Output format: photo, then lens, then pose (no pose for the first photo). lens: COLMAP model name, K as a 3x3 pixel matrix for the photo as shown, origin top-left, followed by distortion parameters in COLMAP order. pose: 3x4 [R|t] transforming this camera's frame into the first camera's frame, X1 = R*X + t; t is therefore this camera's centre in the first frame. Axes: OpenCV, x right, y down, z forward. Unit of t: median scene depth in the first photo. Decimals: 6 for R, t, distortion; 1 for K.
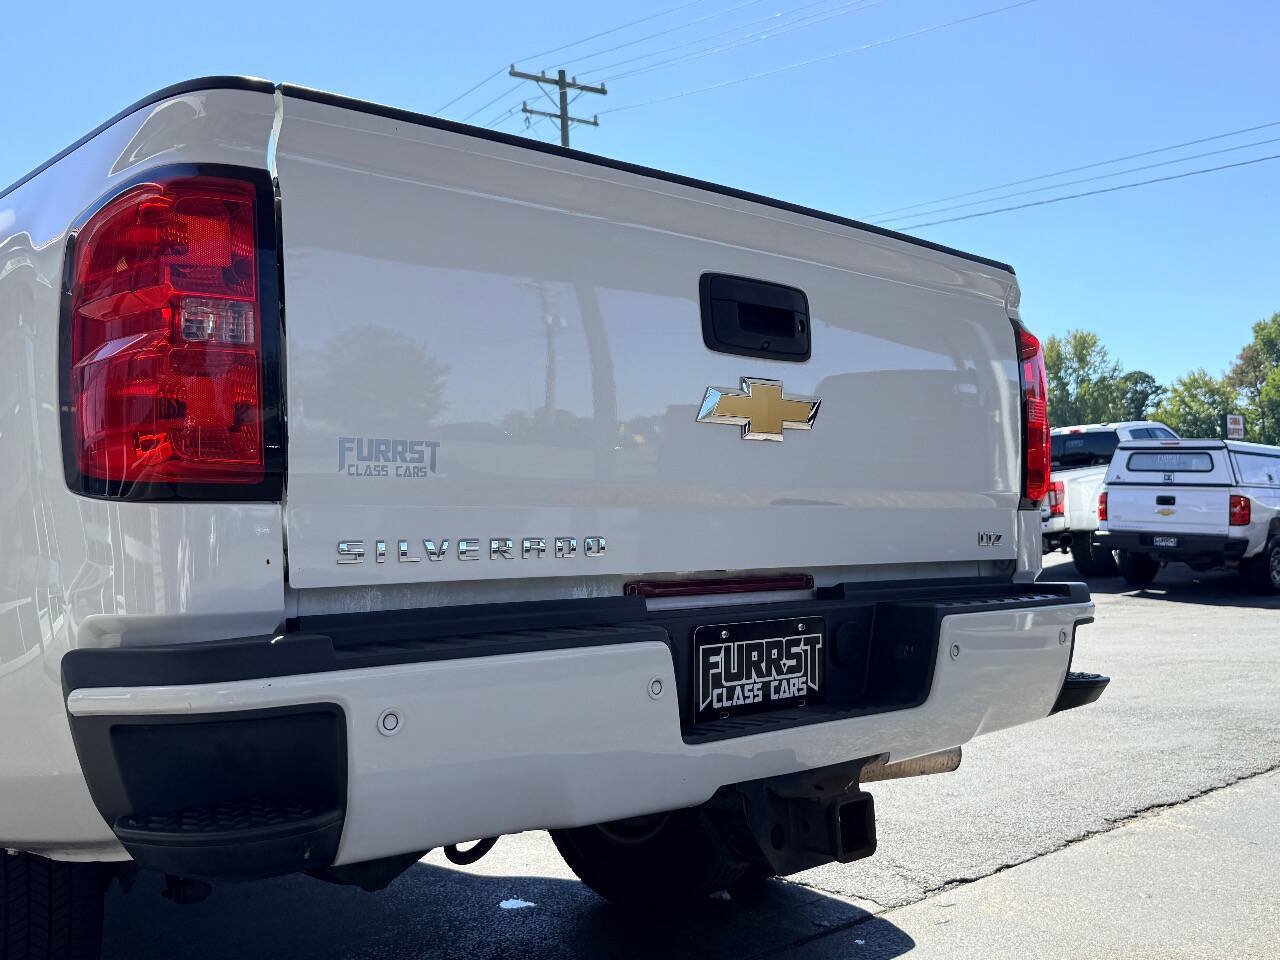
lens RADIAL K [[1254.0, 0, 633.8], [0, 1254.0, 475.4], [0, 0, 1]] dist [0.146184, -0.292005]
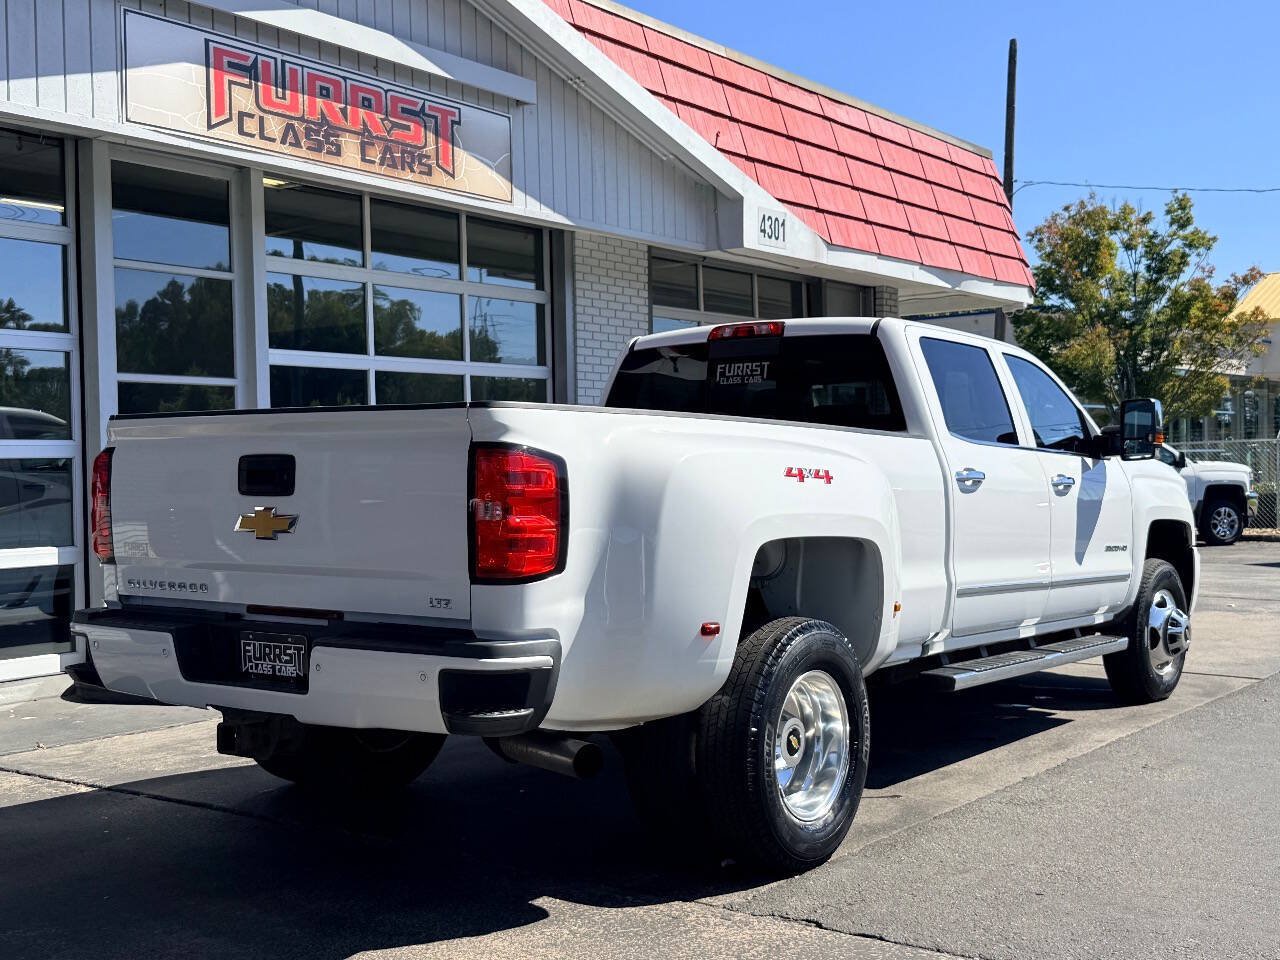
lens RADIAL K [[1473.7, 0, 640.0], [0, 1473.7, 480.0], [0, 0, 1]] dist [0.196816, -0.452417]
pose [[0.199105, 0.043116, -0.979029, 1.917312], [0.067868, 0.996026, 0.057666, -0.166133], [0.977625, -0.077926, 0.195388, 0.885050]]
